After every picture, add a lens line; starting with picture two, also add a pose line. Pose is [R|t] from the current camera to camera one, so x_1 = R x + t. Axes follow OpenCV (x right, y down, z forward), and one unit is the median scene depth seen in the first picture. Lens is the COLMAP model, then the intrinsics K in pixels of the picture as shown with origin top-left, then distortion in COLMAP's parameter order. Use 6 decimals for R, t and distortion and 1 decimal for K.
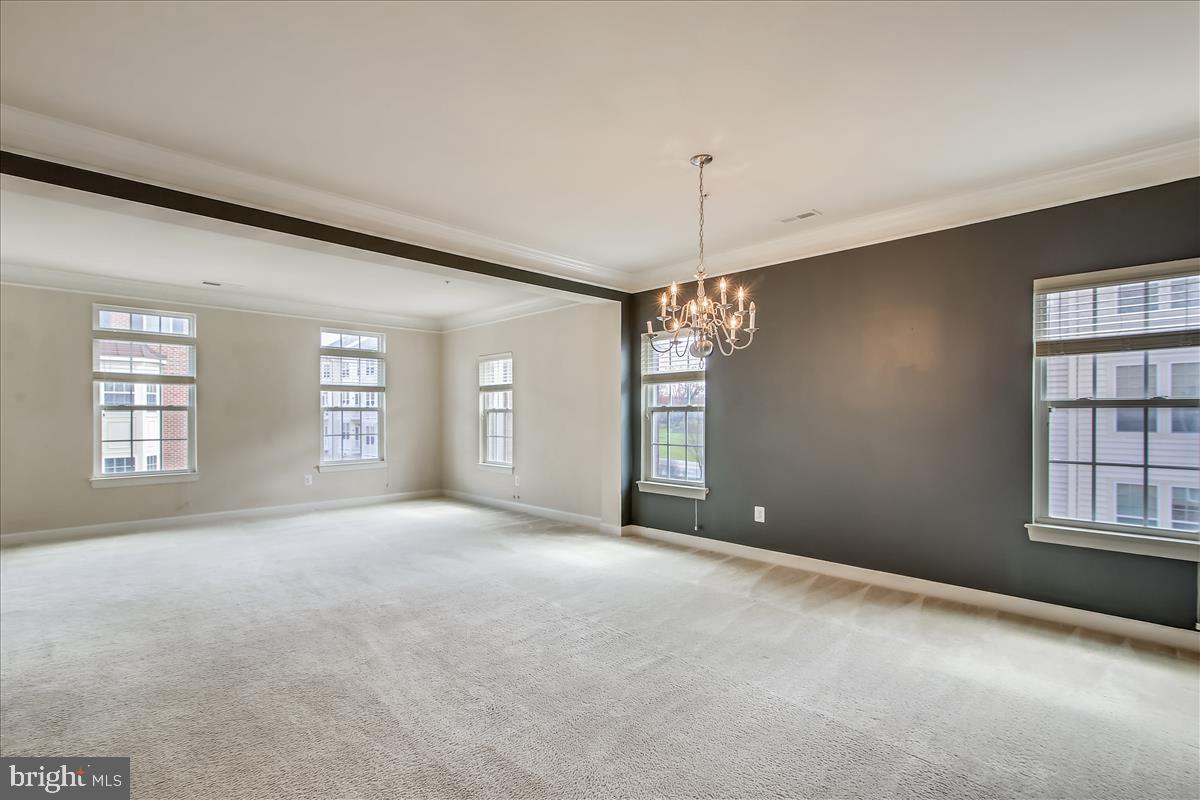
lens RADIAL K [[574.1, 0, 603.5], [0, 574.1, 398.0], [0, 0, 1]] dist [0.001167, 0.000835]
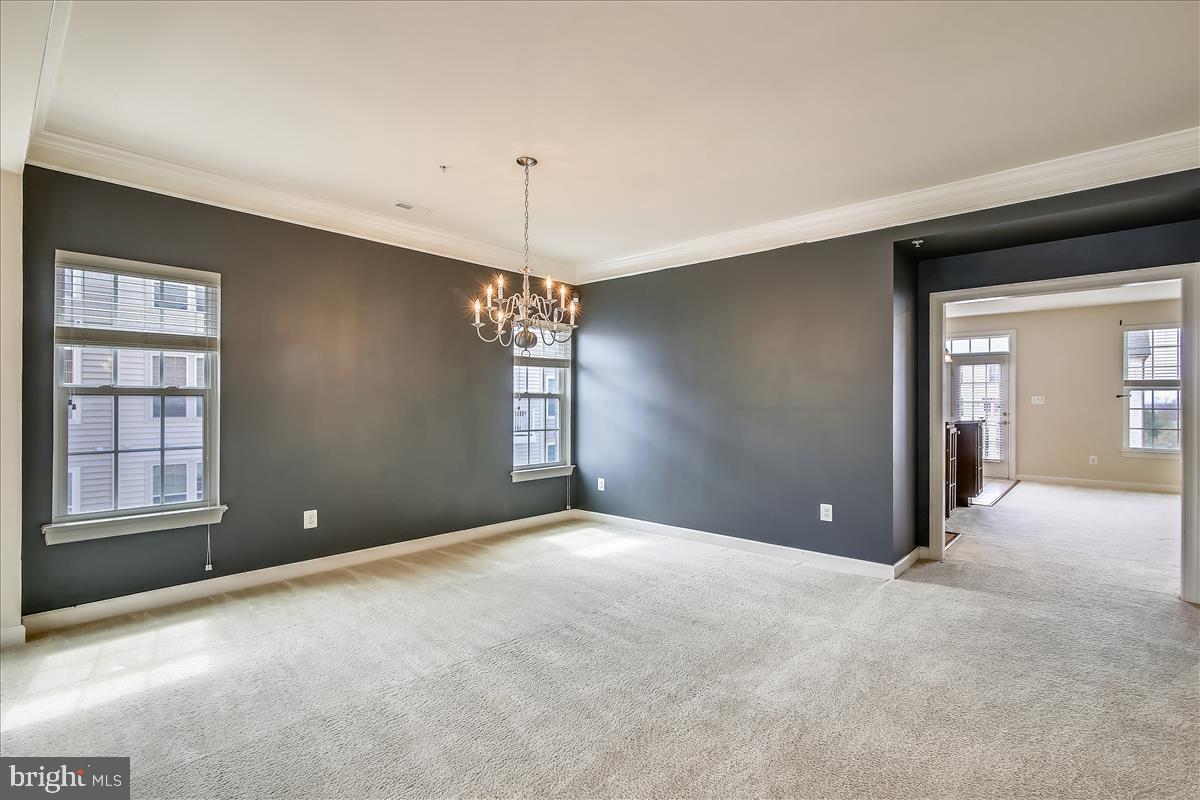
lens RADIAL K [[574.1, 0, 609.2], [0, 574.1, 392.6], [0, 0, 1]] dist [0.001167, 0.000835]
pose [[0.016646, -0.002049, 0.999859, -0.876395], [-0.011246, 0.999934, 0.002236, 0.000400], [-0.999798, -0.011282, 0.016622, 0.795644]]
